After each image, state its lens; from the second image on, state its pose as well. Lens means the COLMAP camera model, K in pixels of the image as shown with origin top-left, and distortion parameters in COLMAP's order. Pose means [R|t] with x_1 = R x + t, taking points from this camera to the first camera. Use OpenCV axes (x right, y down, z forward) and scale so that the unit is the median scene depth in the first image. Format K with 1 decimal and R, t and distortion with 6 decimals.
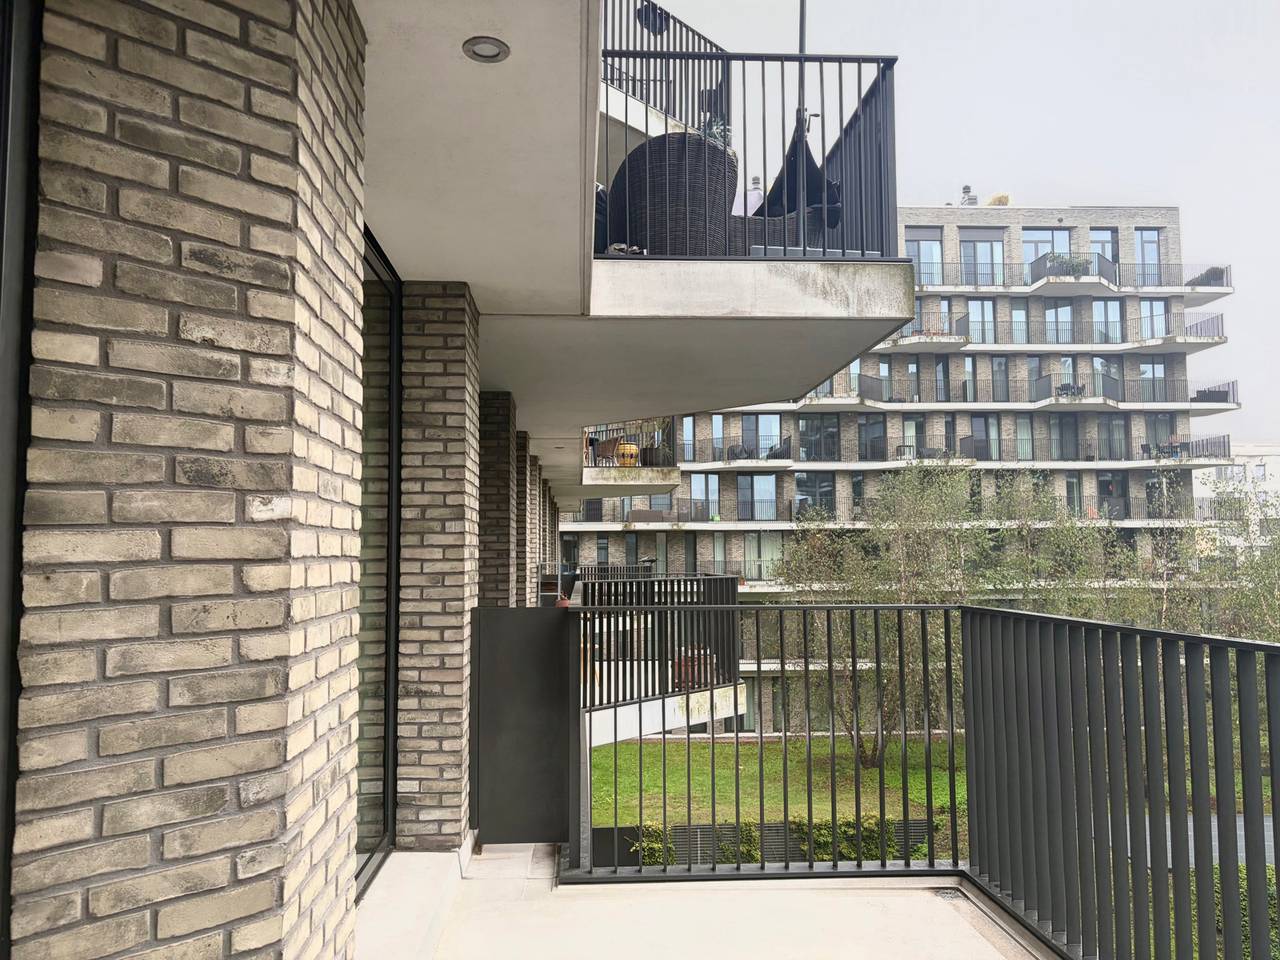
lens RADIAL K [[961.0, 0, 640.0], [0, 961.0, 480.0], [0, 0, 1]] dist [0.037751, -0.000670]
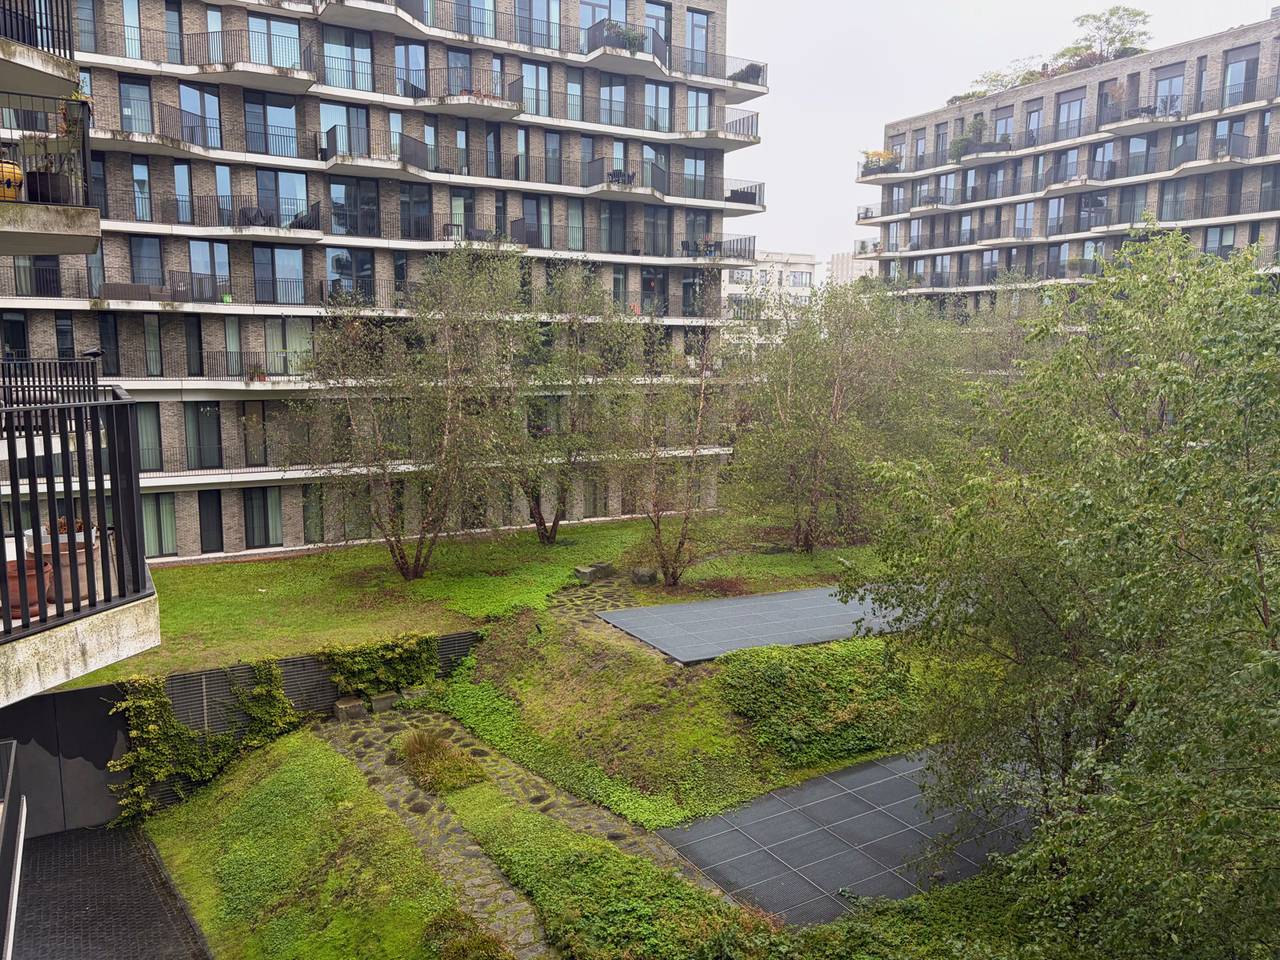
lens RADIAL K [[933.4, 0, 644.7], [0, 933.4, 508.1], [0, 0, 1]] dist [0.003278, -0.005260]
pose [[0.892298, -0.057937, 0.447715, 0.030780], [-0.055371, 0.970198, 0.235904, 0.005393], [-0.448039, -0.235287, 0.862497, 0.111075]]
